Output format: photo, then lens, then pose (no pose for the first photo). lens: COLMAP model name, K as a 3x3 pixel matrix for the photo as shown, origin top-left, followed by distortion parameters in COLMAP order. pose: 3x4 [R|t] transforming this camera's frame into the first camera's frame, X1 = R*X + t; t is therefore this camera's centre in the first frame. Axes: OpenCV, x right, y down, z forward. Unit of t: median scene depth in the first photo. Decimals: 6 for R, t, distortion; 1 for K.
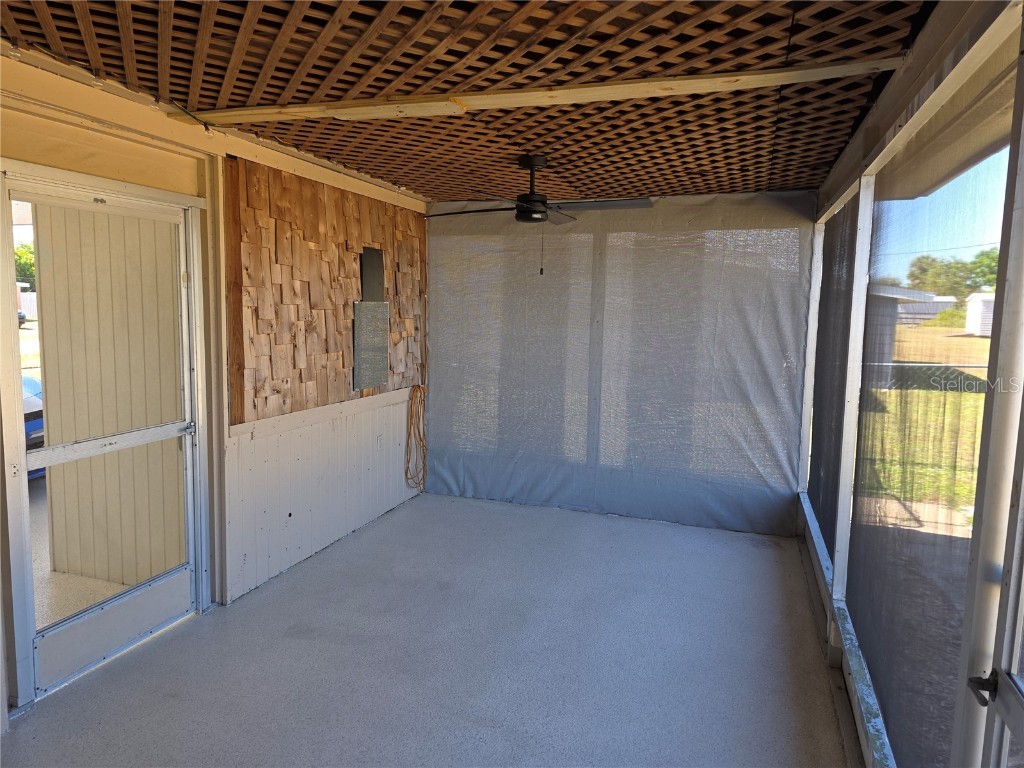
lens RADIAL K [[689.5, 0, 516.2], [0, 689.5, 384.5], [0, 0, 1]] dist [-0.002346, -0.023390]
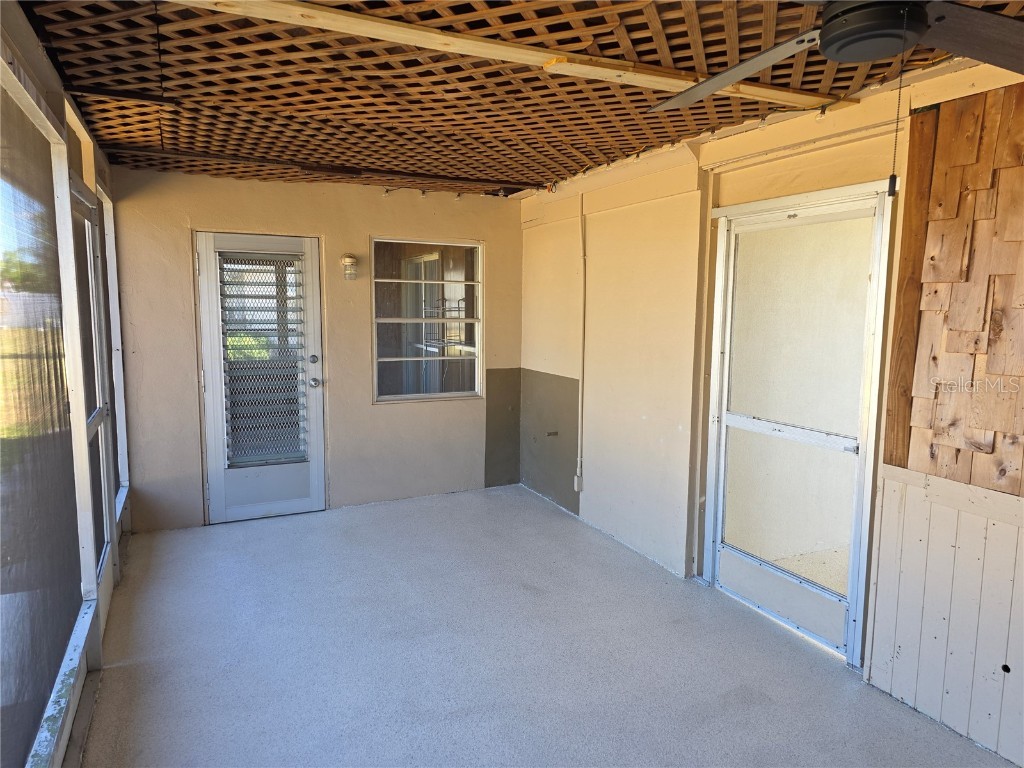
lens RADIAL K [[689.5, 0, 516.1], [0, 689.5, 382.3], [0, 0, 1]] dist [-0.002346, -0.023390]
pose [[-0.724991, 0.056204, -0.686461, 0.490807], [-0.098864, 0.977852, 0.184475, -0.155680], [0.681626, 0.201608, -0.703378, 1.461506]]
